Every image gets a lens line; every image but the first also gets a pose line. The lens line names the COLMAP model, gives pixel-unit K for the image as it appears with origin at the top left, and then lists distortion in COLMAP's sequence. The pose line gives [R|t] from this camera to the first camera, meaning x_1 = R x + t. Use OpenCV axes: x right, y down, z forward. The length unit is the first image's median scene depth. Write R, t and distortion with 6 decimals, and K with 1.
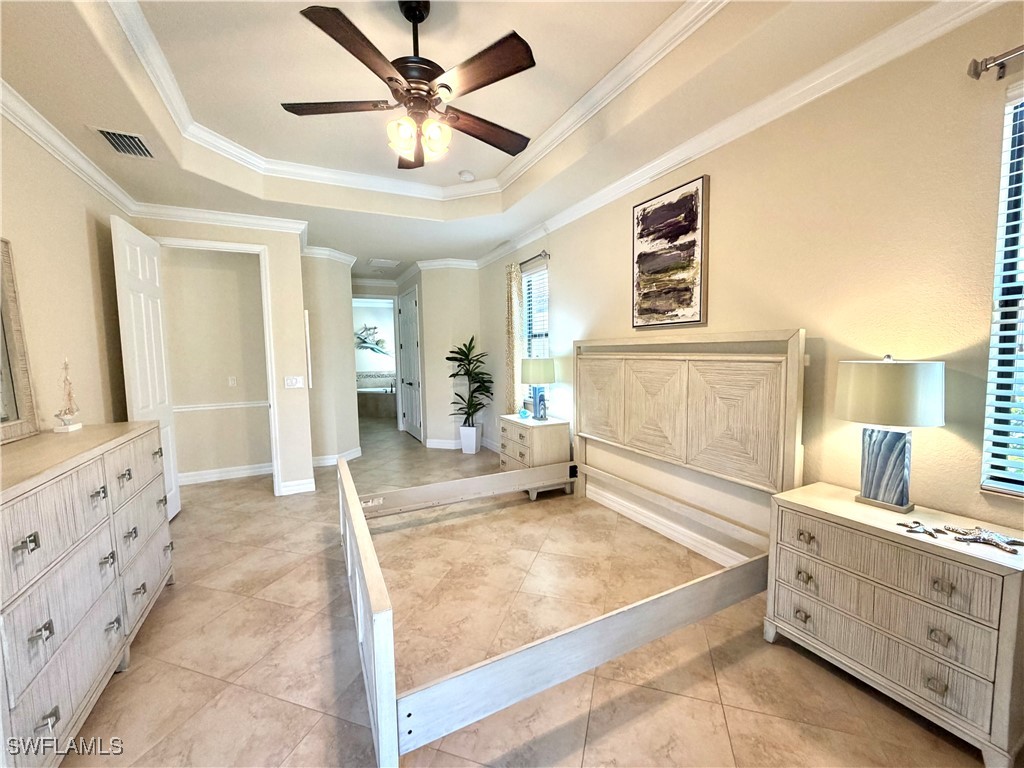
lens RADIAL K [[410.0, 0, 511.0], [0, 410.0, 385.9], [0, 0, 1]] dist [-0.000955, 0.000115]
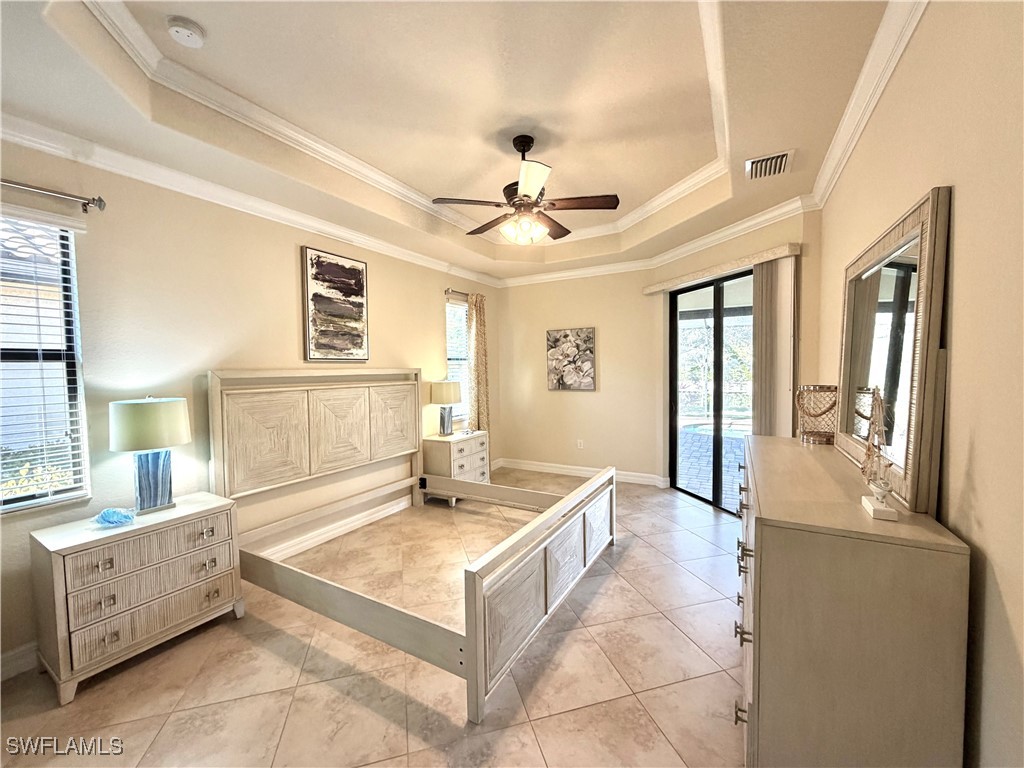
lens RADIAL K [[410.0, 0, 510.1], [0, 410.0, 386.1], [0, 0, 1]] dist [-0.000955, 0.000115]
pose [[-0.556242, -0.013397, 0.830912, -0.917366], [0.092466, 0.992663, 0.077905, -0.117116], [-0.825860, 0.120166, -0.550922, 1.244350]]
